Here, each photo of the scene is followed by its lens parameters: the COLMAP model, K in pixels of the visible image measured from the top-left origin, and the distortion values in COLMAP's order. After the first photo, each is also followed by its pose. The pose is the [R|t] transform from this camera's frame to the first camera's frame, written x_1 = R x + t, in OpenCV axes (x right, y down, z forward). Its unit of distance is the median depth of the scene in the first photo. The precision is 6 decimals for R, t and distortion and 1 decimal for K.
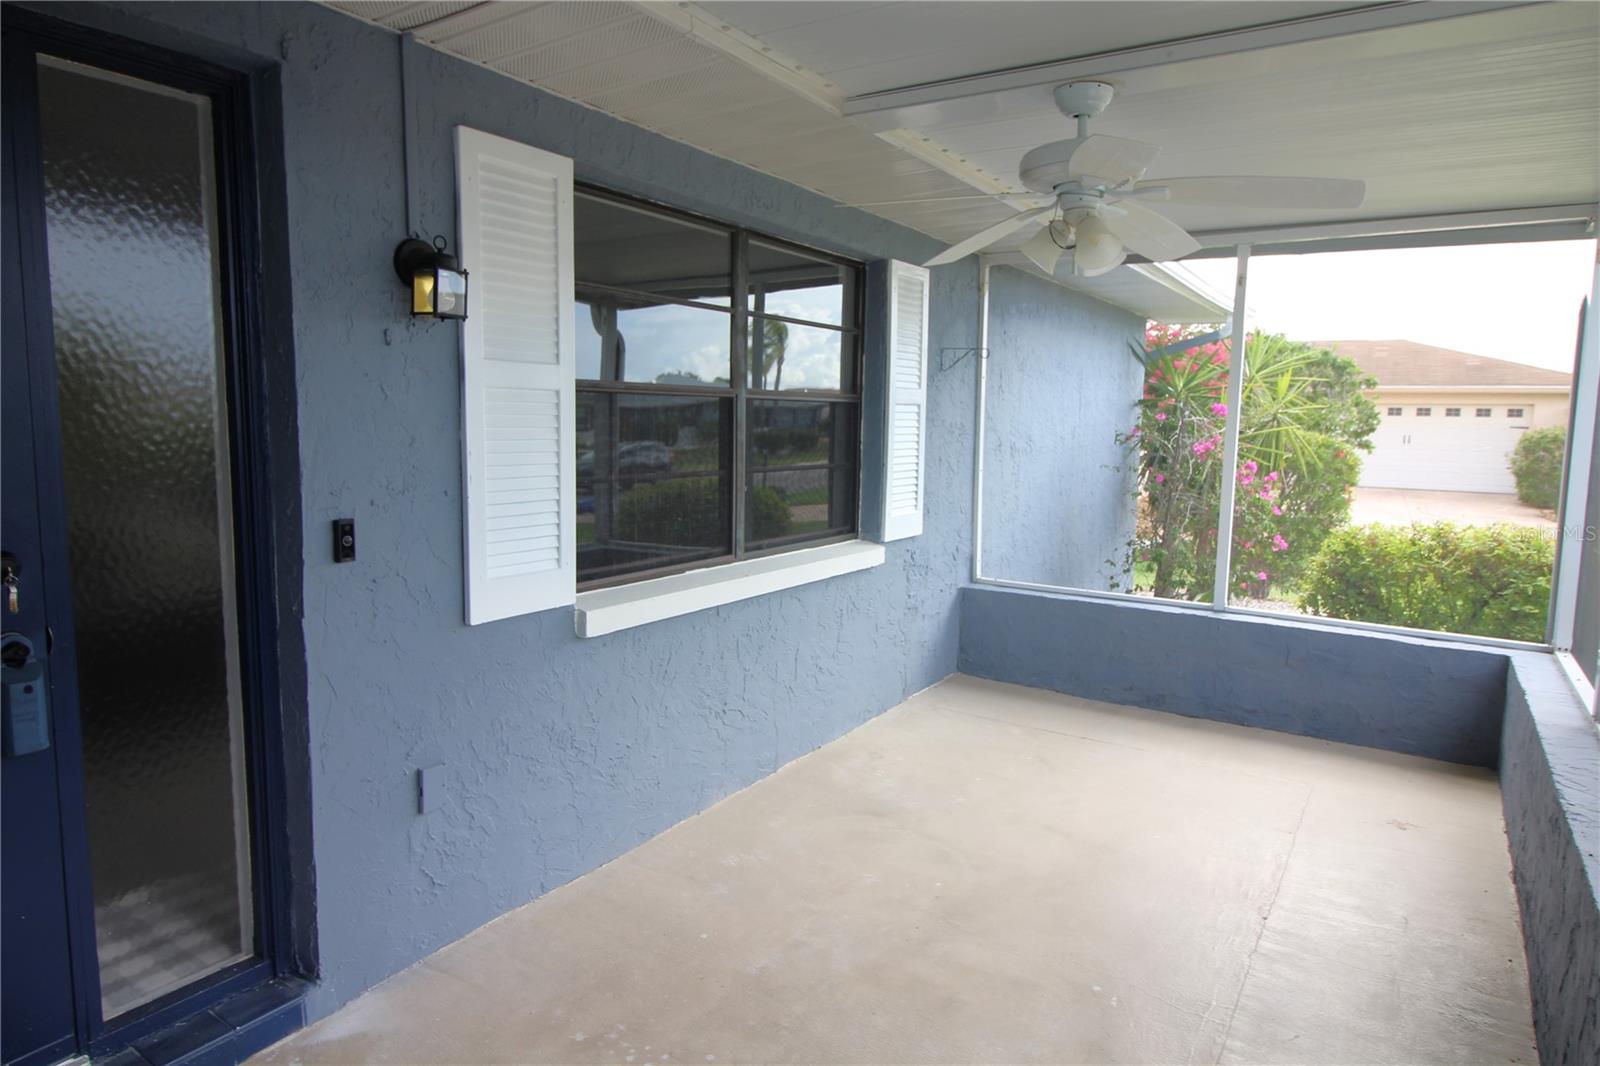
lens RADIAL K [[969.4, 0, 800.3], [0, 969.4, 520.7], [0, 0, 1]] dist [0.040409, -0.025233]
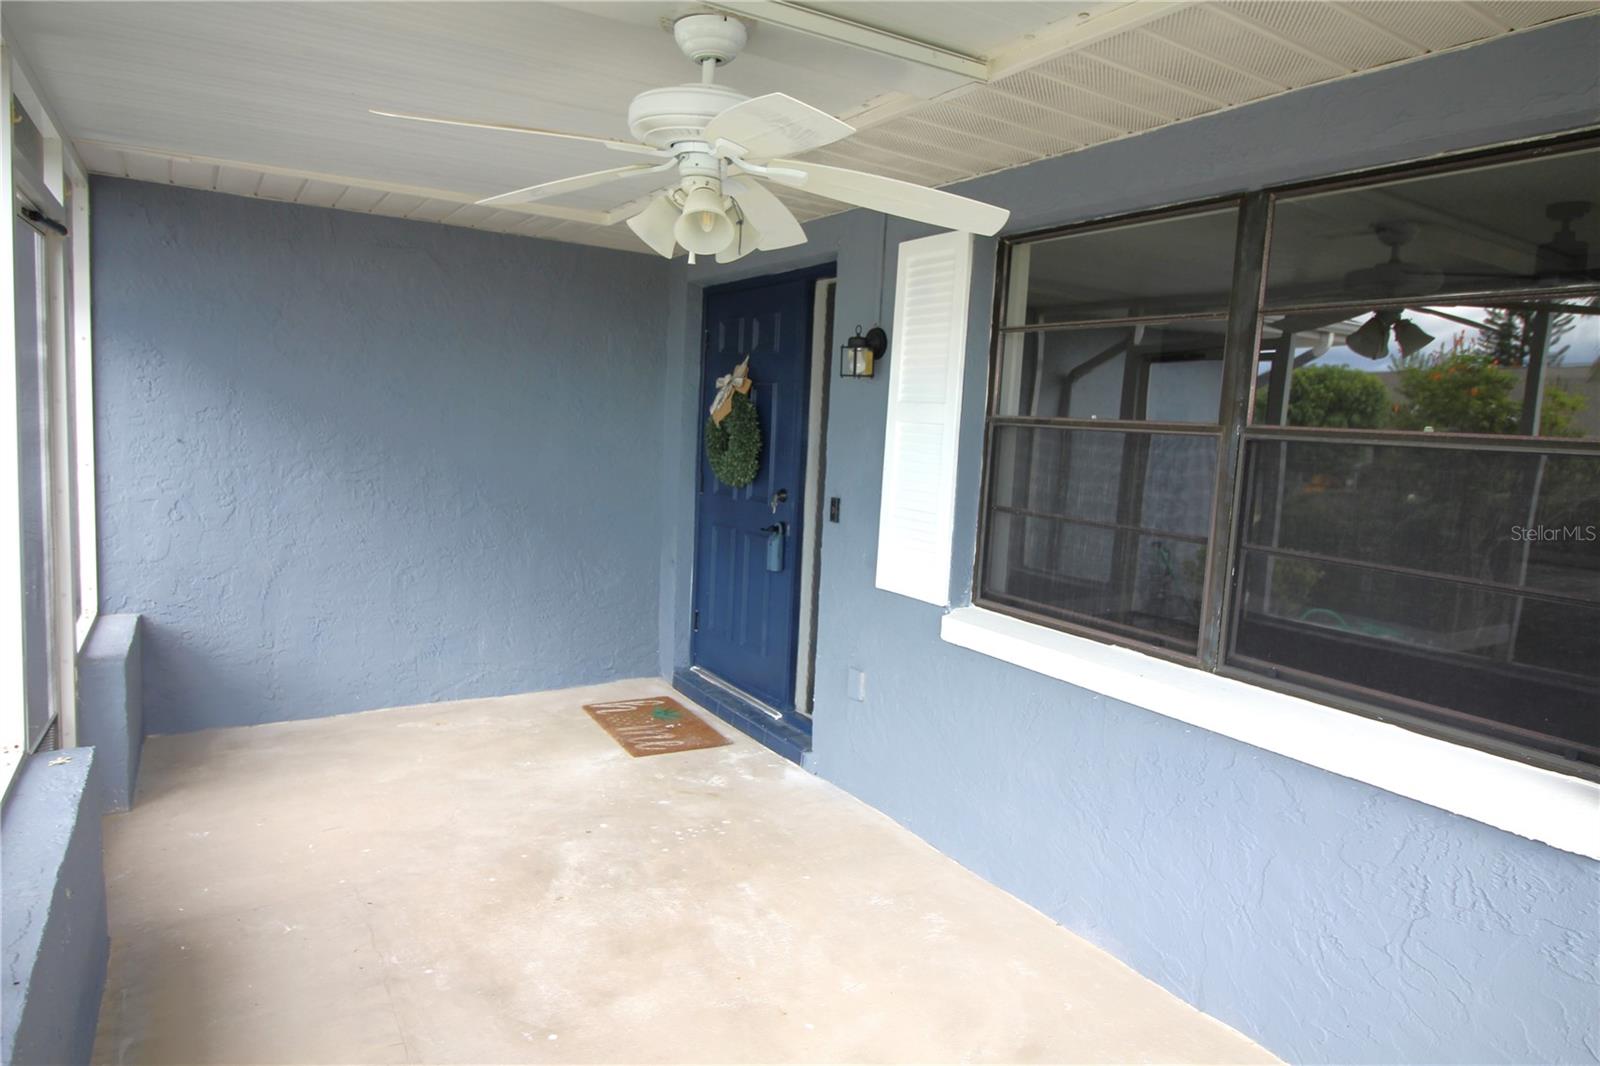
lens RADIAL K [[946.6, 0, 801.1], [0, 946.6, 502.1], [0, 0, 1]] dist [0.006114, -0.001758]
pose [[-0.416399, 0.050194, -0.907795, 0.857888], [-0.150872, 0.980817, 0.123436, -0.149946], [0.896576, 0.188359, -0.400839, 1.272086]]
